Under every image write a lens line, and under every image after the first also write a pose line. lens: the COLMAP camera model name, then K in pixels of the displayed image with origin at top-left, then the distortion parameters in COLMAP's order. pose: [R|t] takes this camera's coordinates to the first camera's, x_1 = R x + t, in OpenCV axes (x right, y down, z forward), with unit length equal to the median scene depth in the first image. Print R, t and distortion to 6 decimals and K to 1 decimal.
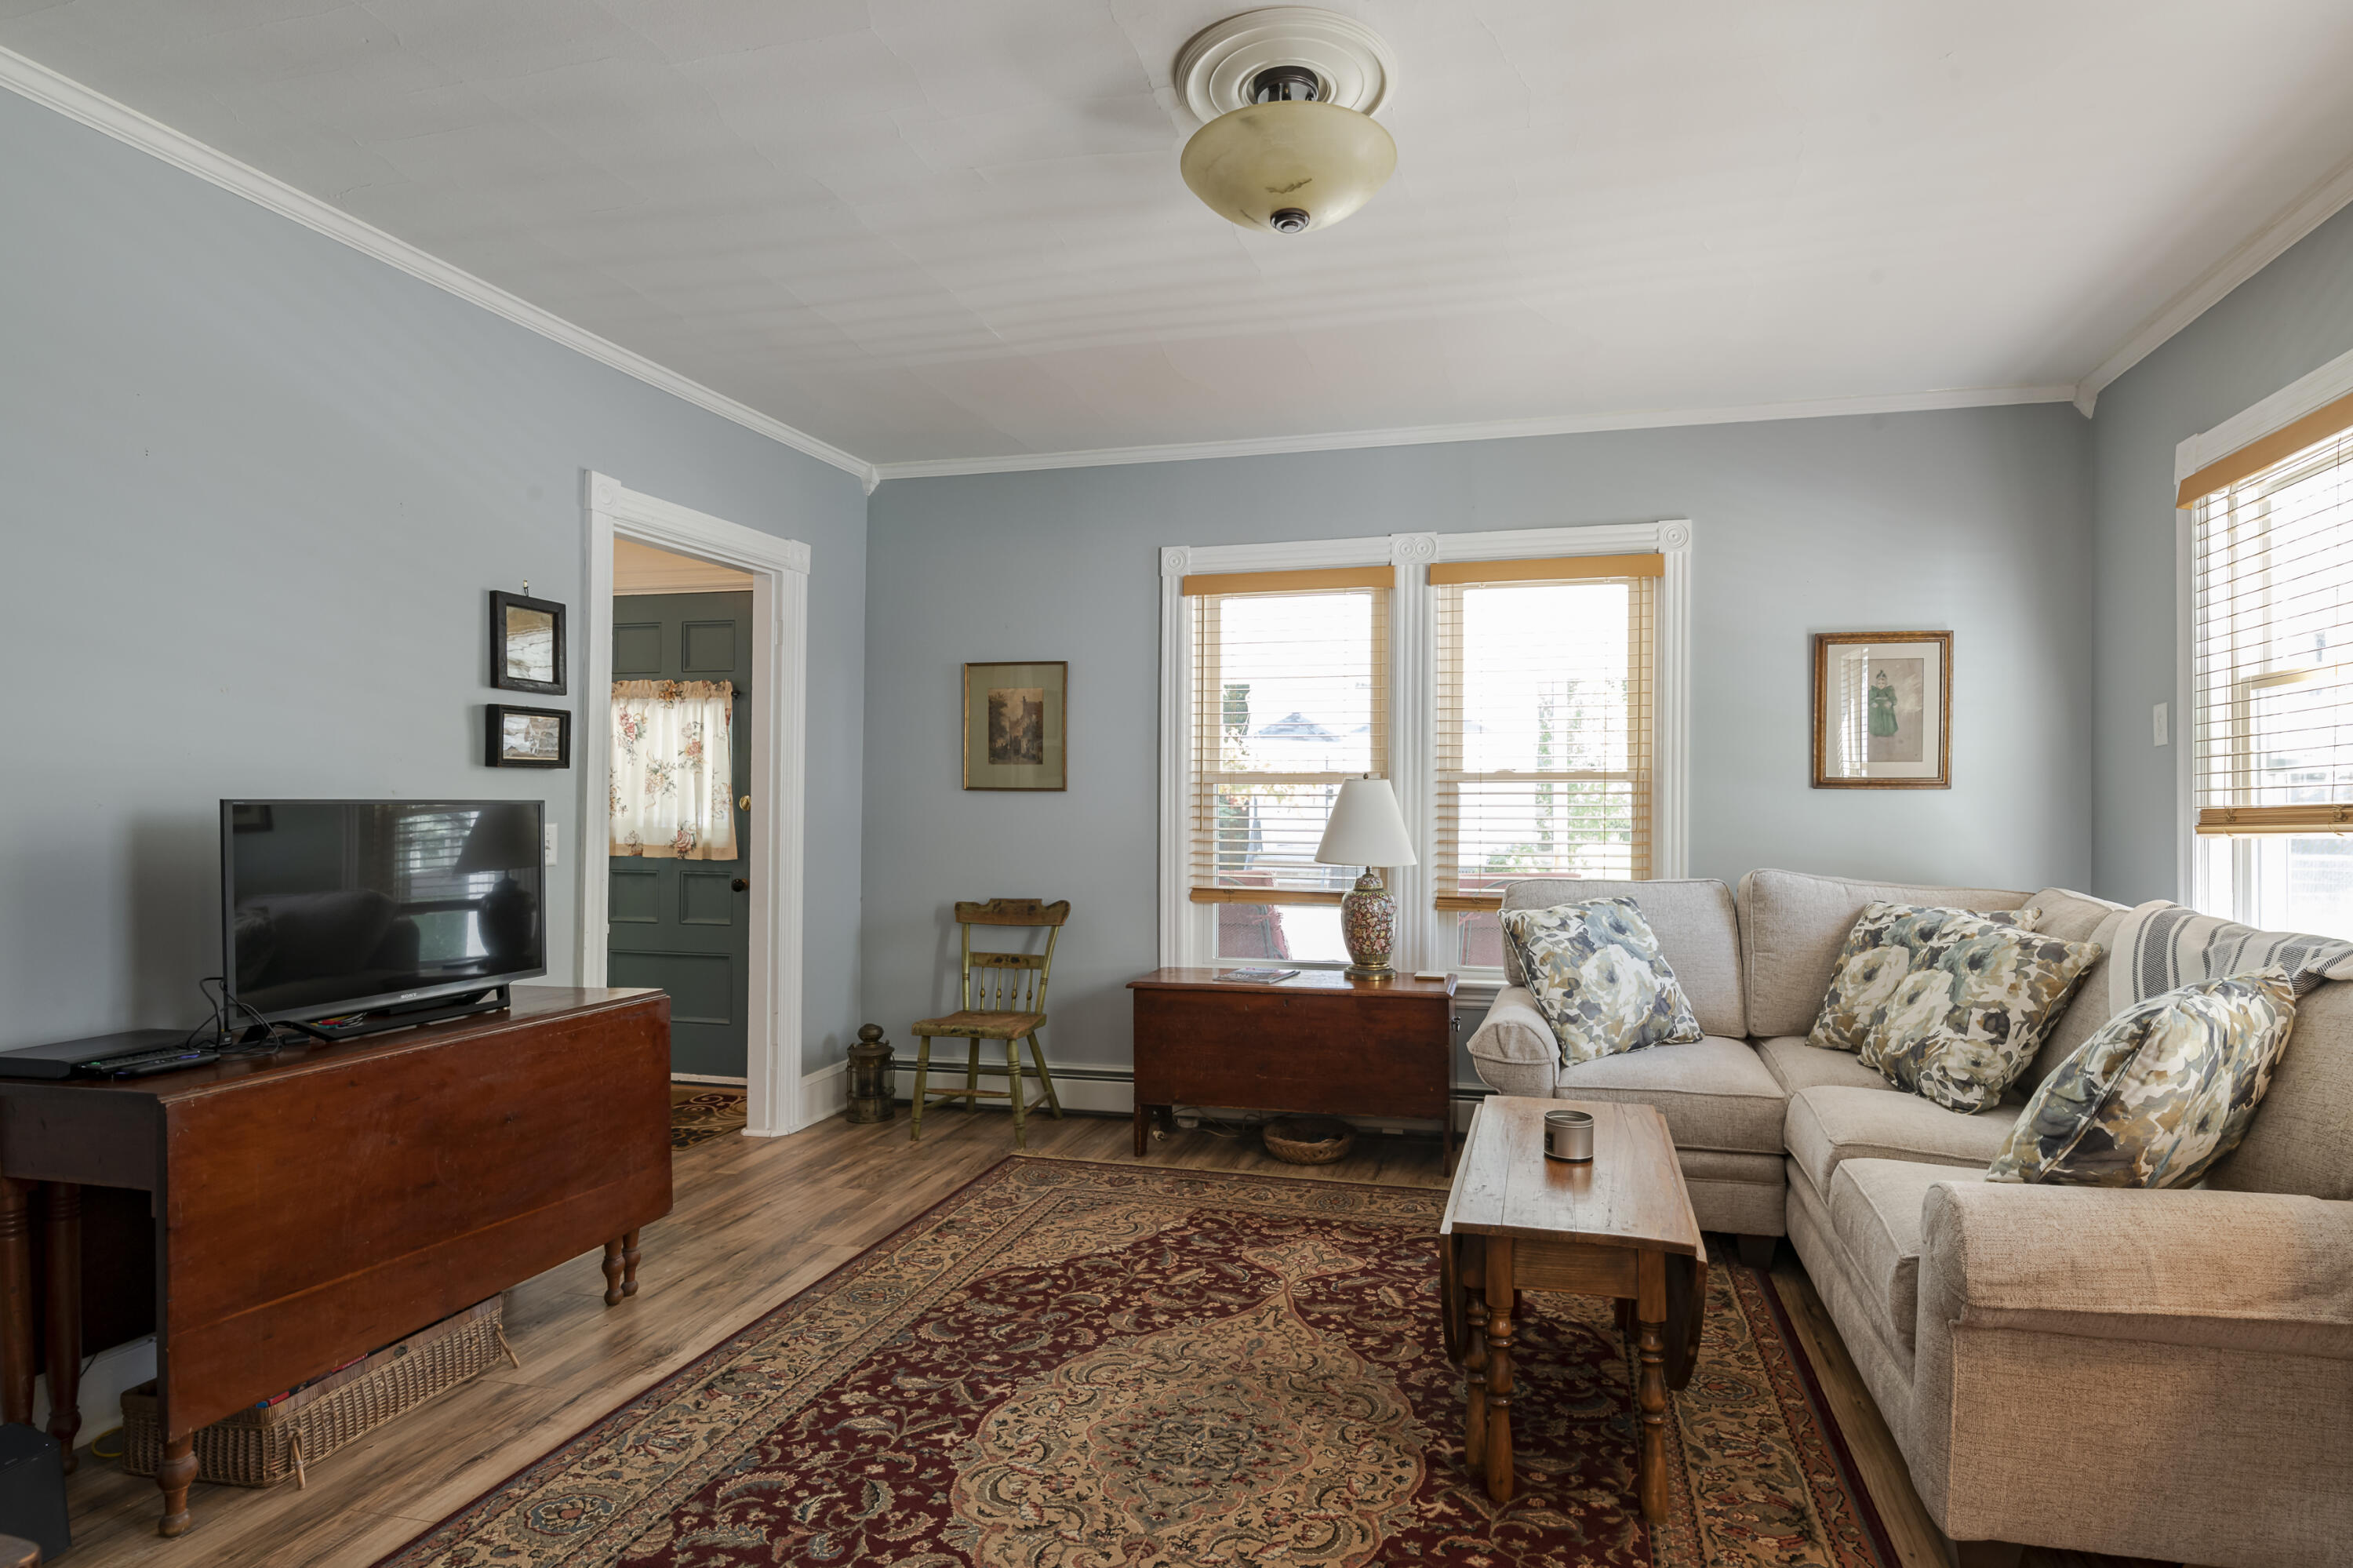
lens RADIAL K [[1226.5, 0, 1262.2], [0, 1226.5, 796.3], [0, 0, 1]] dist [-0.000364, -0.000558]
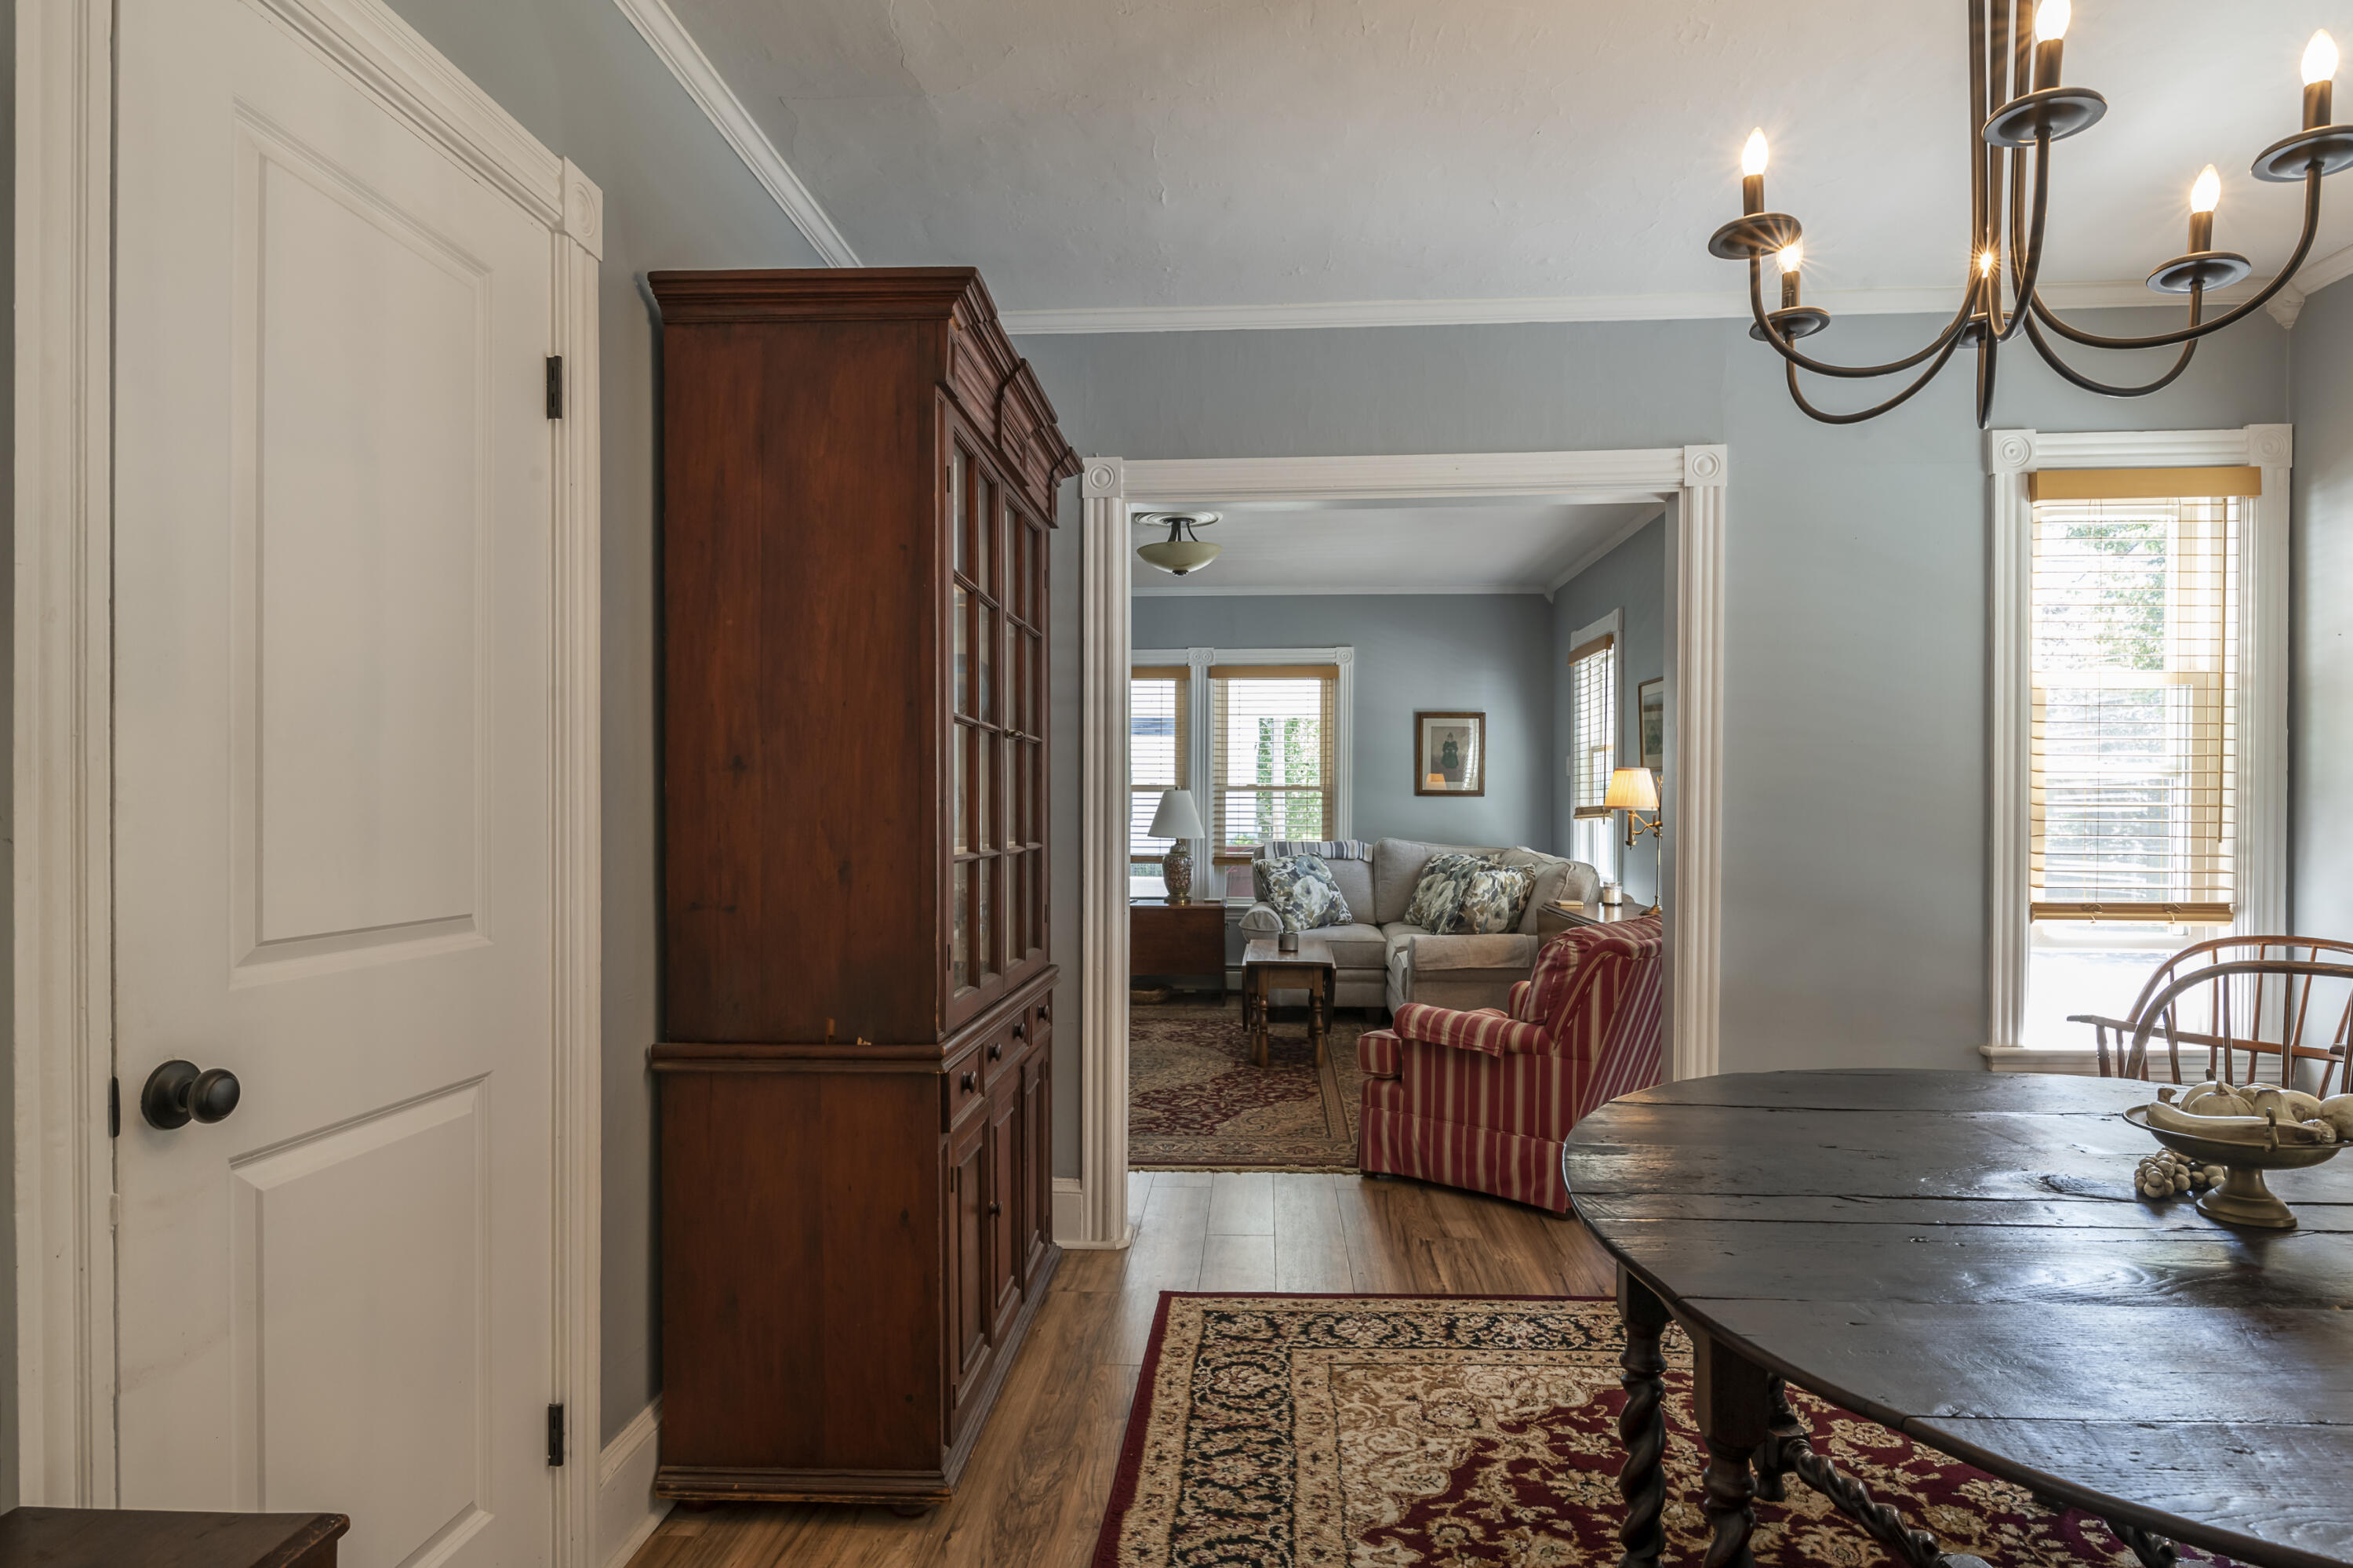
lens RADIAL K [[1577.5, 0, 1174.7], [0, 1577.5, 794.7], [0, 0, 1]] dist [0.005102, -0.002954]
pose [[0.984469, 0.000860, 0.175559, -0.333842], [-0.001835, 0.999984, 0.005395, -0.020665], [-0.175551, -0.005634, 0.984454, -1.306447]]
